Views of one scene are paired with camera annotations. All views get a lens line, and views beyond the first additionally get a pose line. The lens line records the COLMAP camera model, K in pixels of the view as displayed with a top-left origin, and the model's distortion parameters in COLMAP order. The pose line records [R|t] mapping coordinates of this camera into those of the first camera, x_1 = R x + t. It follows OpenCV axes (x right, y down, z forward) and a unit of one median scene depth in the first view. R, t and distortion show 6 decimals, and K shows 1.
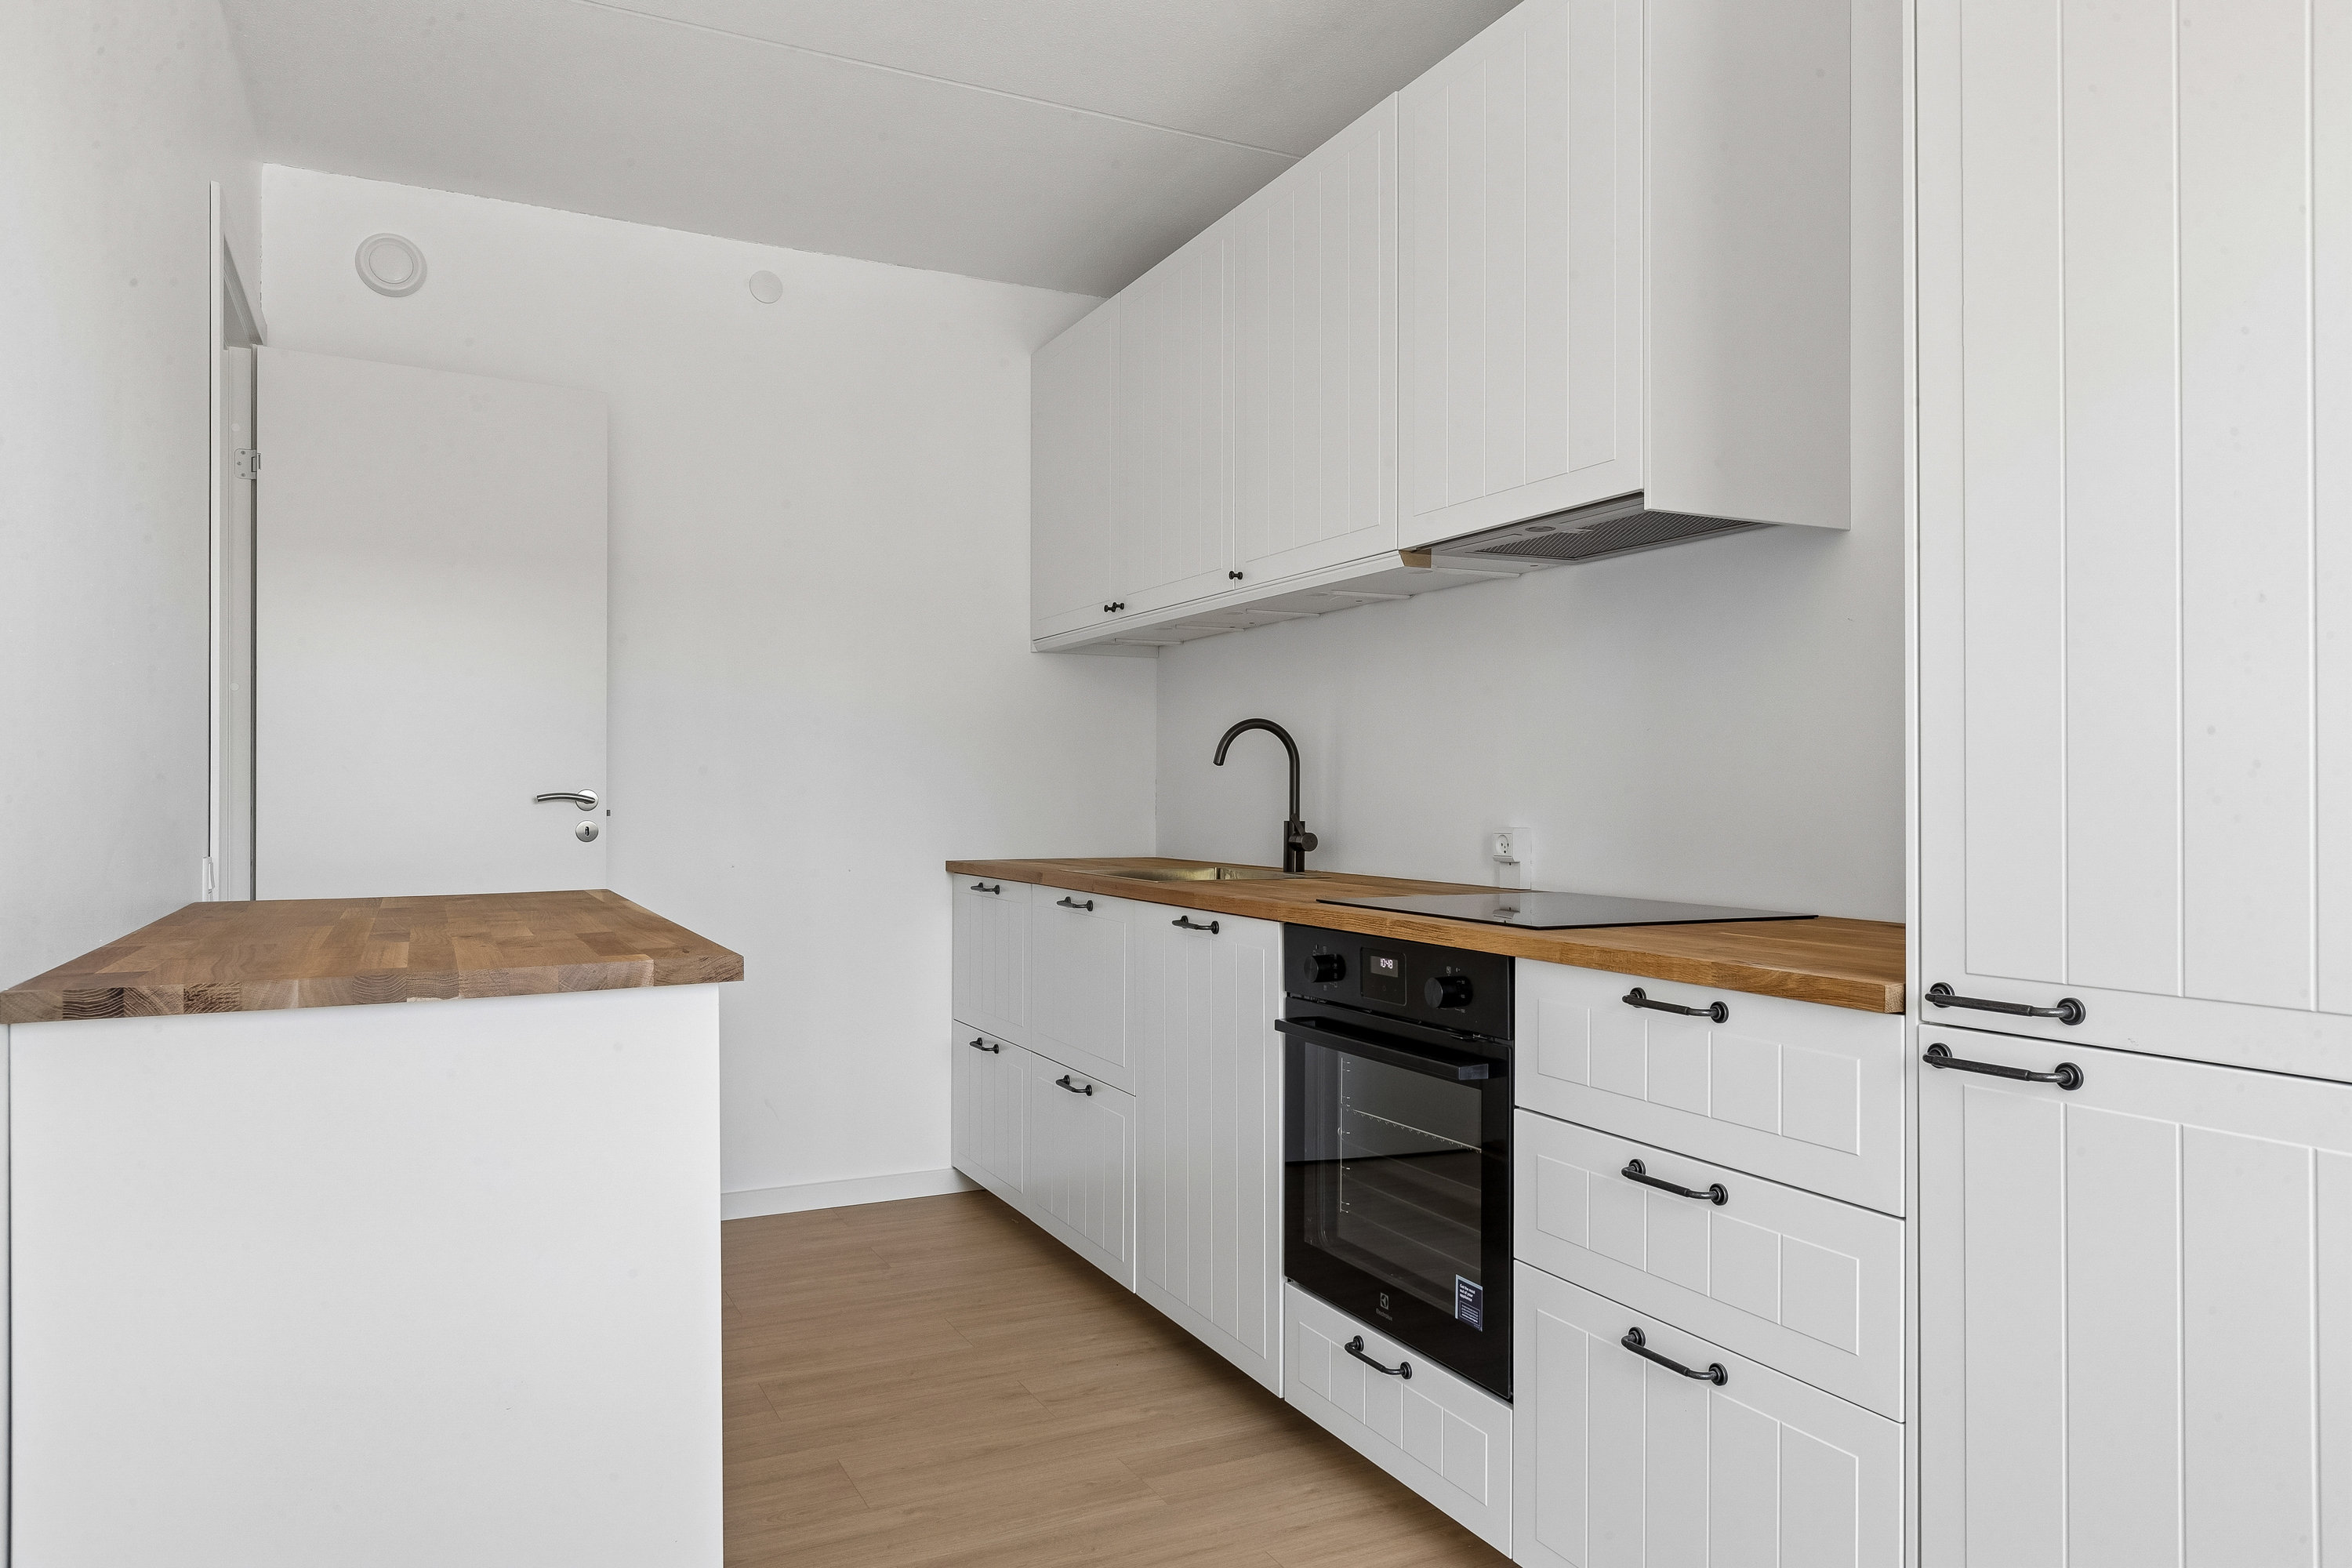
lens RADIAL K [[1522.7, 0, 1180.0], [0, 1522.7, 793.3], [0, 0, 1]] dist [-0.009589, -0.003298]
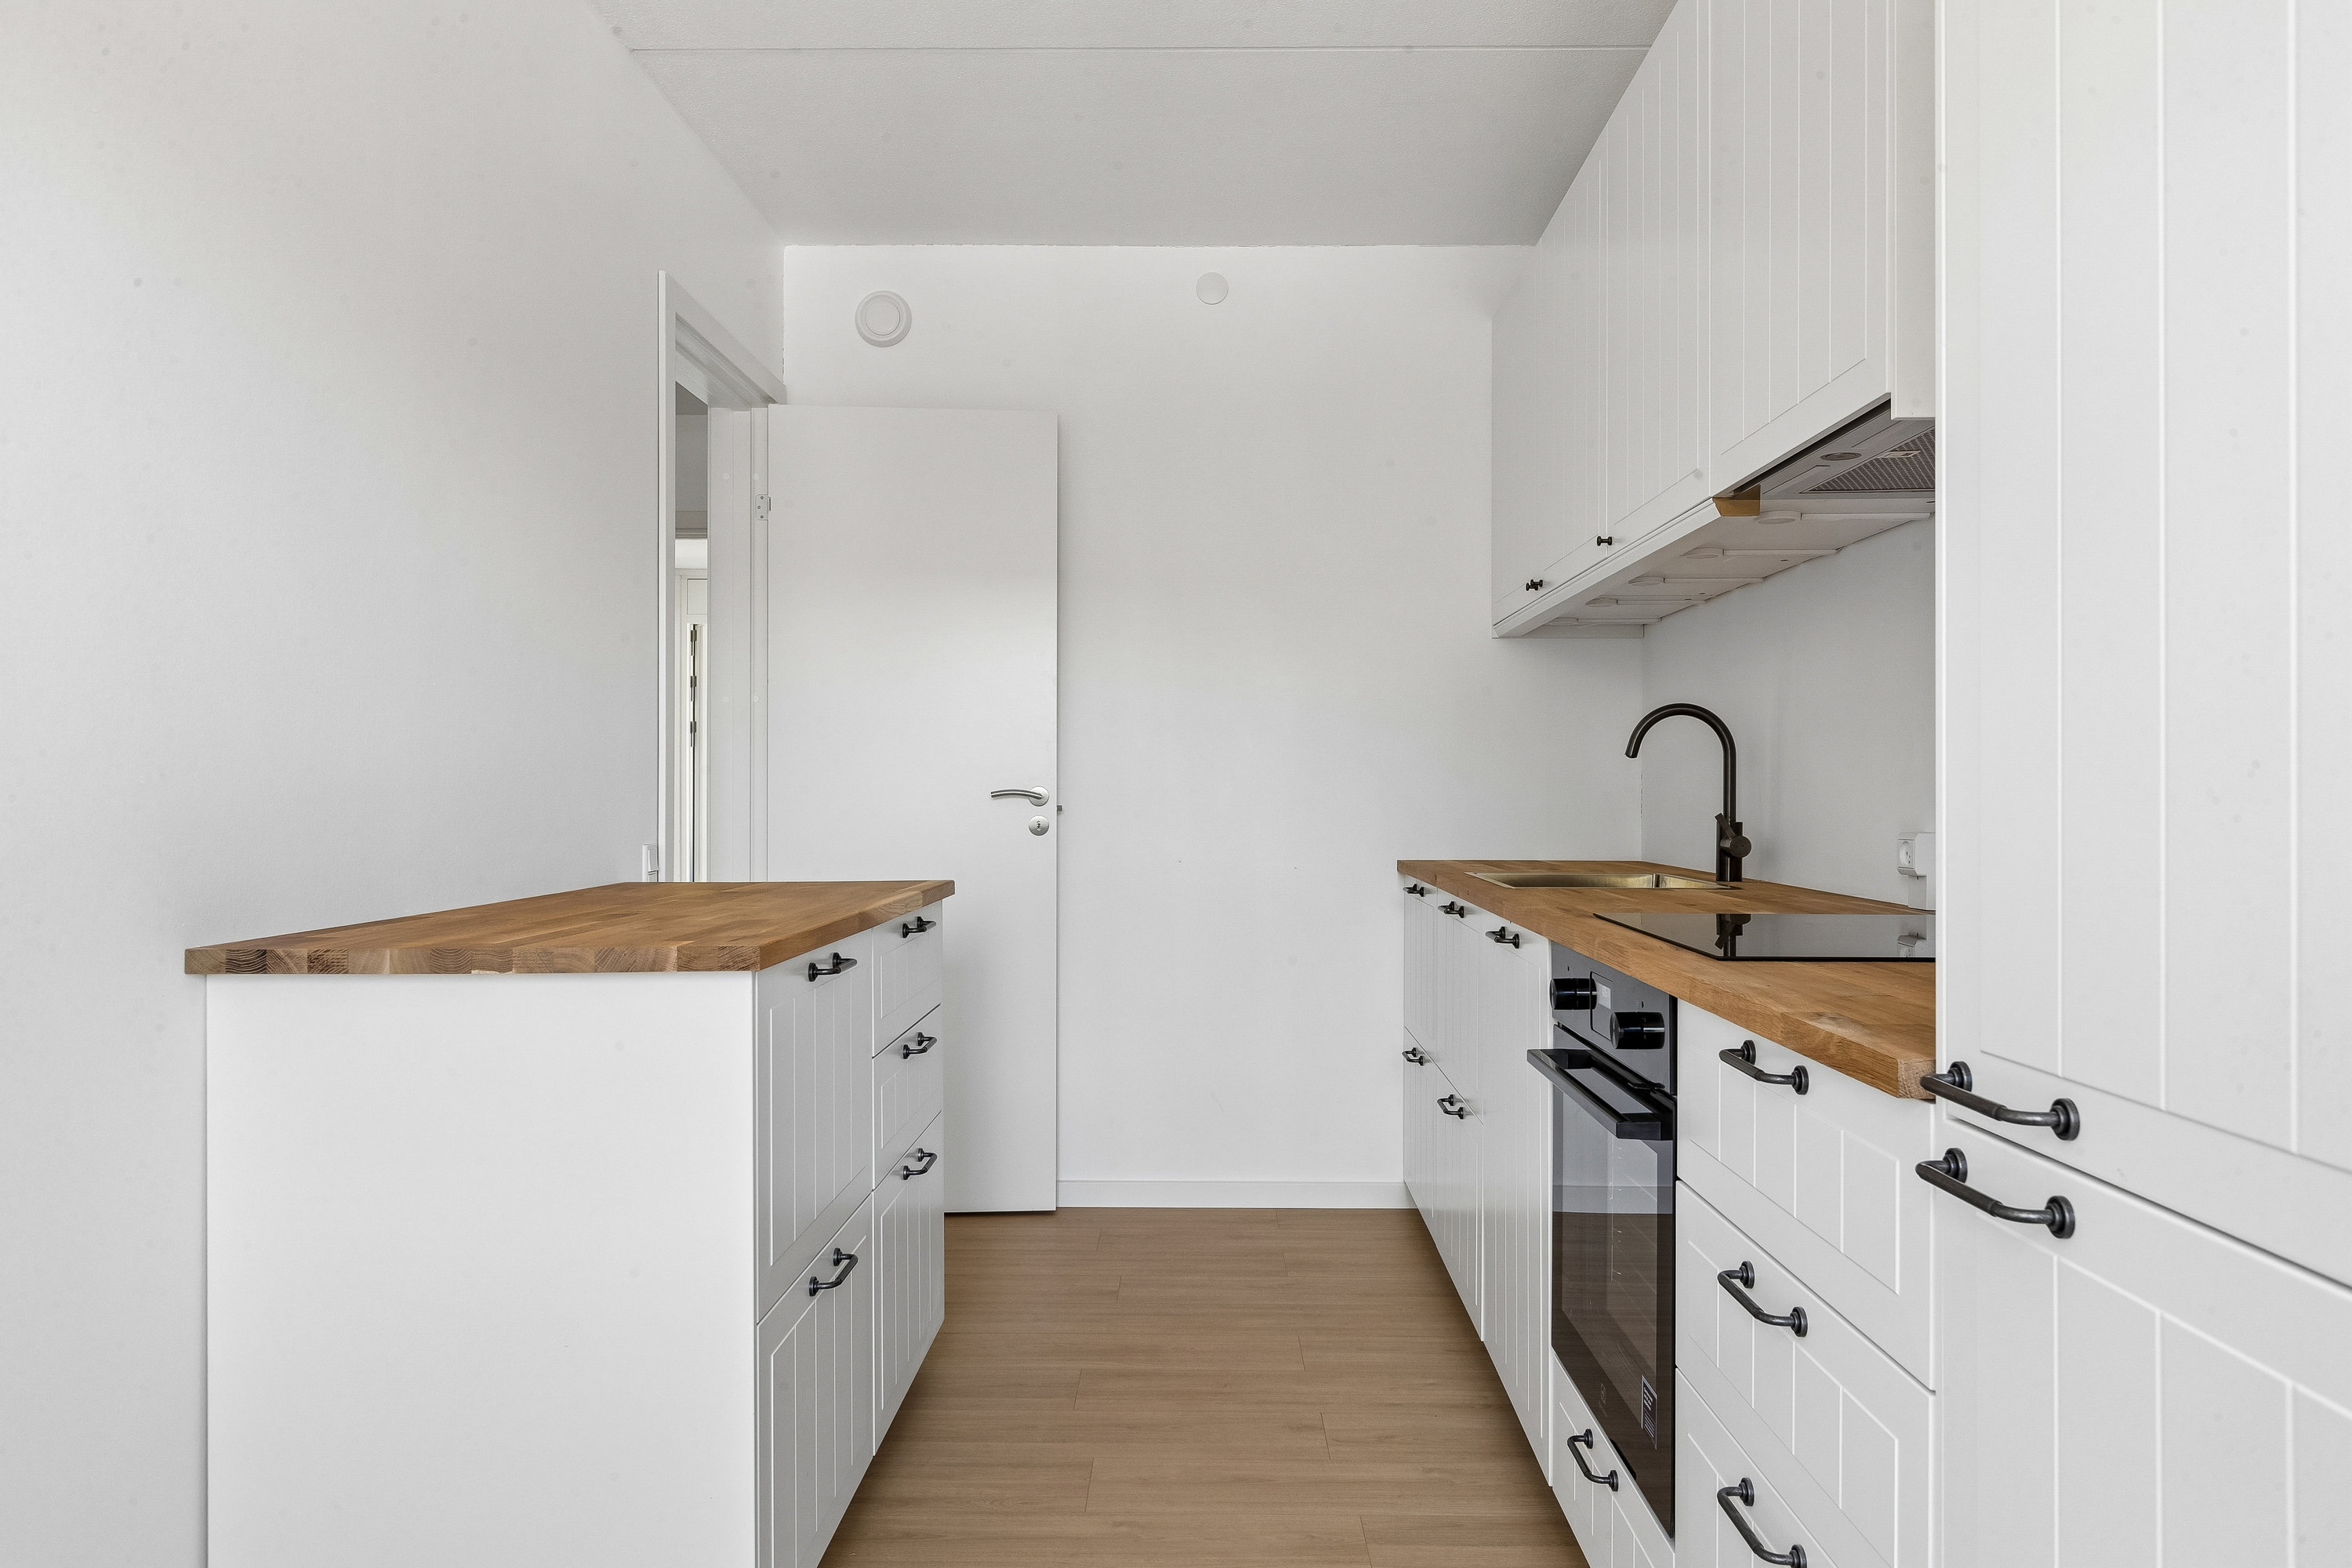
lens RADIAL K [[1552.8, 0, 1176.0], [0, 1552.8, 784.0], [0, 0, 1]] dist [-0.003054, -0.002141]
pose [[0.889589, -0.003134, -0.456752, 0.275087], [0.001688, 0.999992, -0.003574, -0.000289], [0.456759, 0.002408, 0.889587, 0.111027]]
